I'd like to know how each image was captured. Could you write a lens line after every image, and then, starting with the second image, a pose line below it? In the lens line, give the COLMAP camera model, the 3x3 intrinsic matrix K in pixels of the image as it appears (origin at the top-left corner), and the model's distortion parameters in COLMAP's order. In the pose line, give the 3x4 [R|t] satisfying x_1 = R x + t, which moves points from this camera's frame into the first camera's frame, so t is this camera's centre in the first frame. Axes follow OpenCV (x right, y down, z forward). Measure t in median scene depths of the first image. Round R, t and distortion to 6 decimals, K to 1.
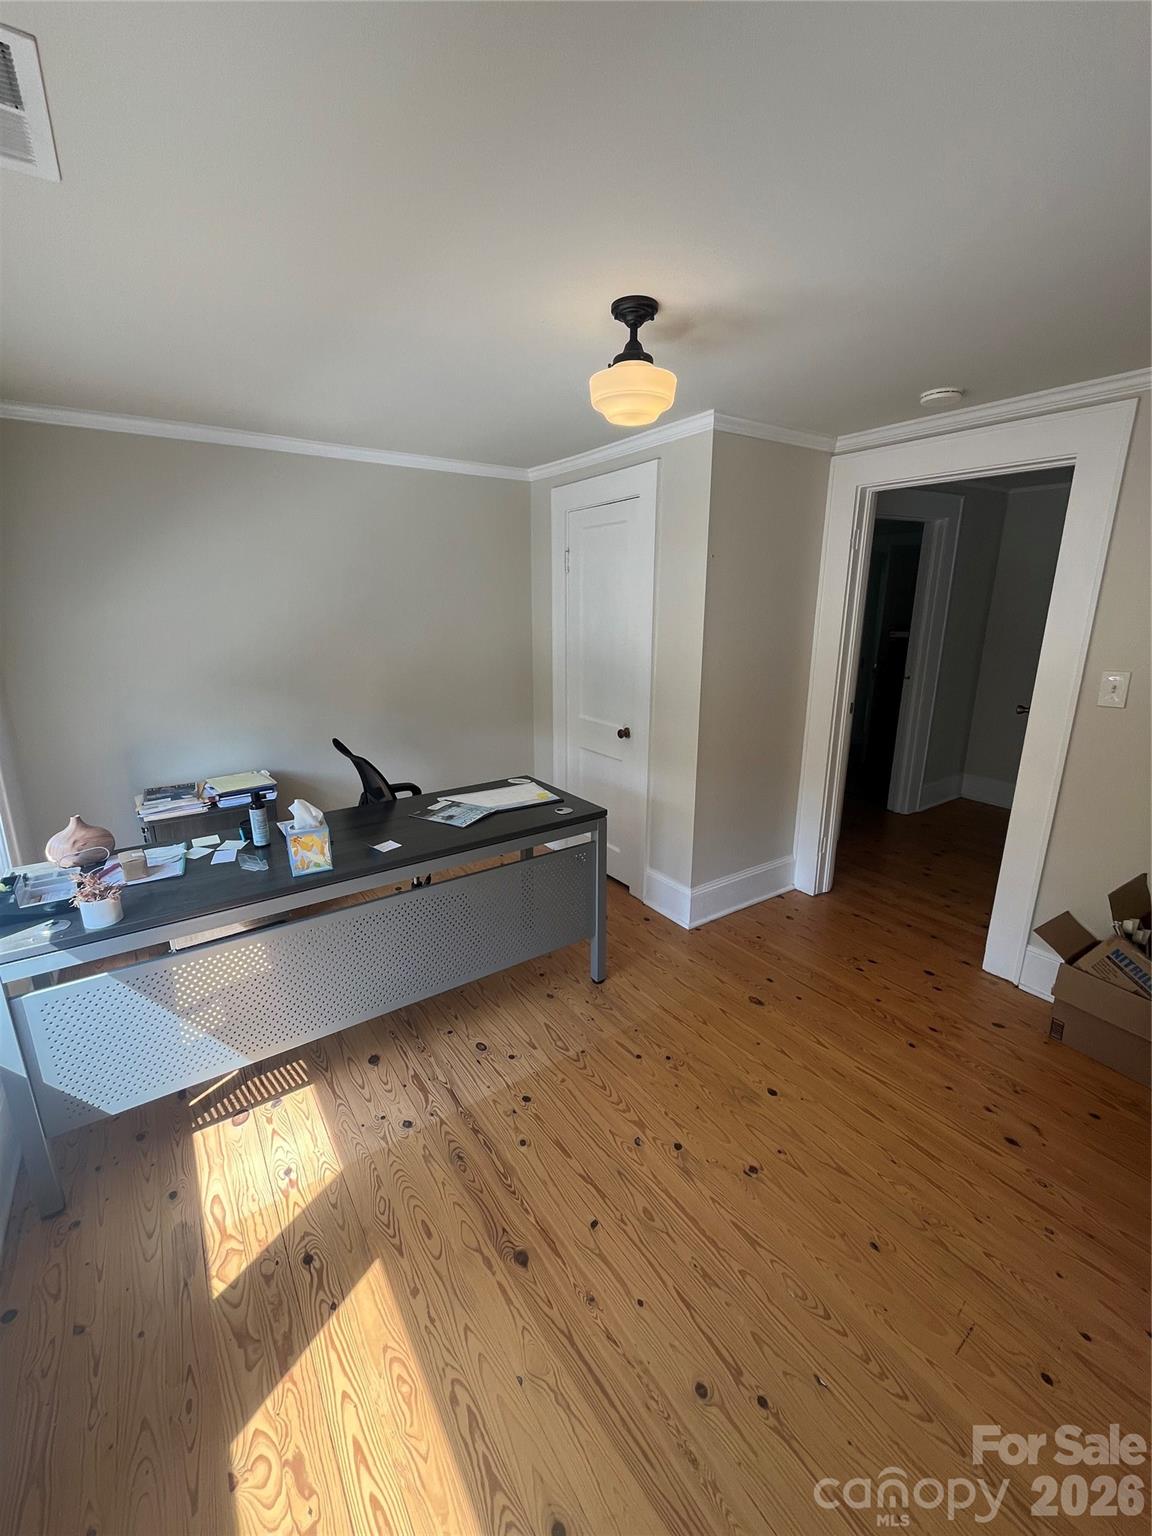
lens RADIAL K [[621.5, 0, 576.7], [0, 621.5, 765.9], [0, 0, 1]] dist [-0.004082, -0.000750]
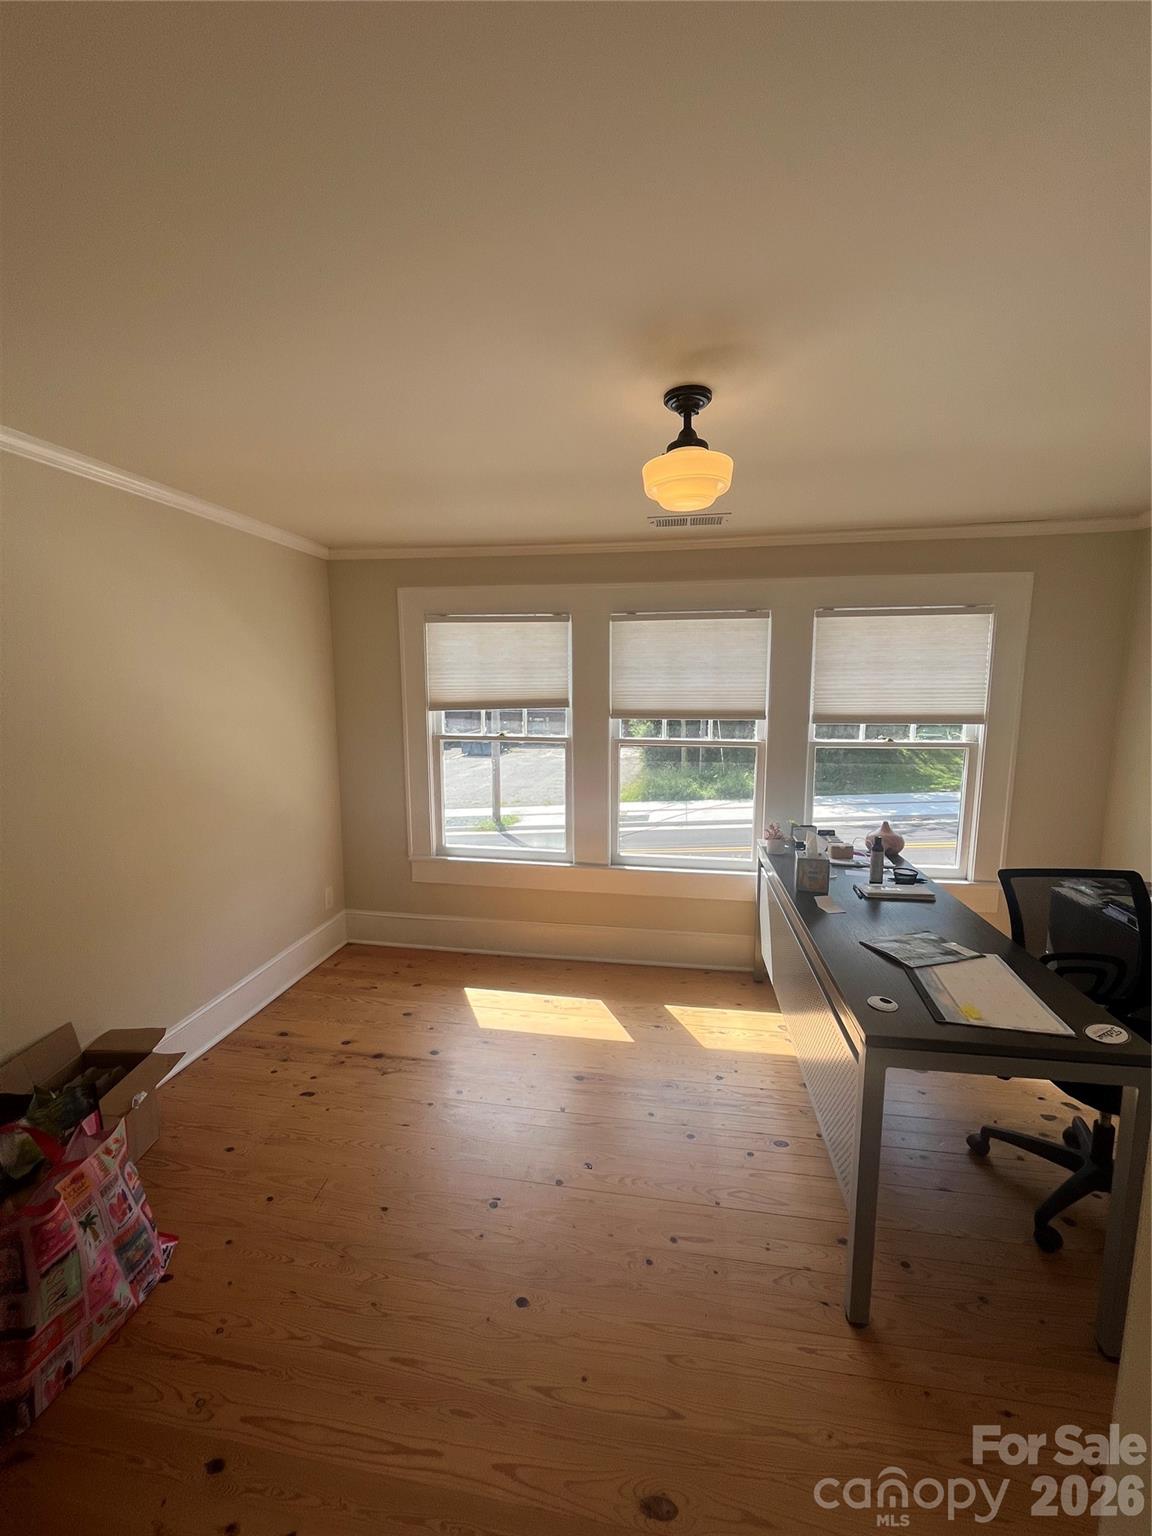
lens RADIAL K [[621.5, 0, 576.7], [0, 621.5, 765.9], [0, 0, 1]] dist [-0.004082, -0.000750]
pose [[-0.687233, 0.103793, -0.718983, 0.873599], [-0.183098, 0.933036, 0.309706, -0.412853], [0.702983, 0.344485, -0.622210, 1.498903]]
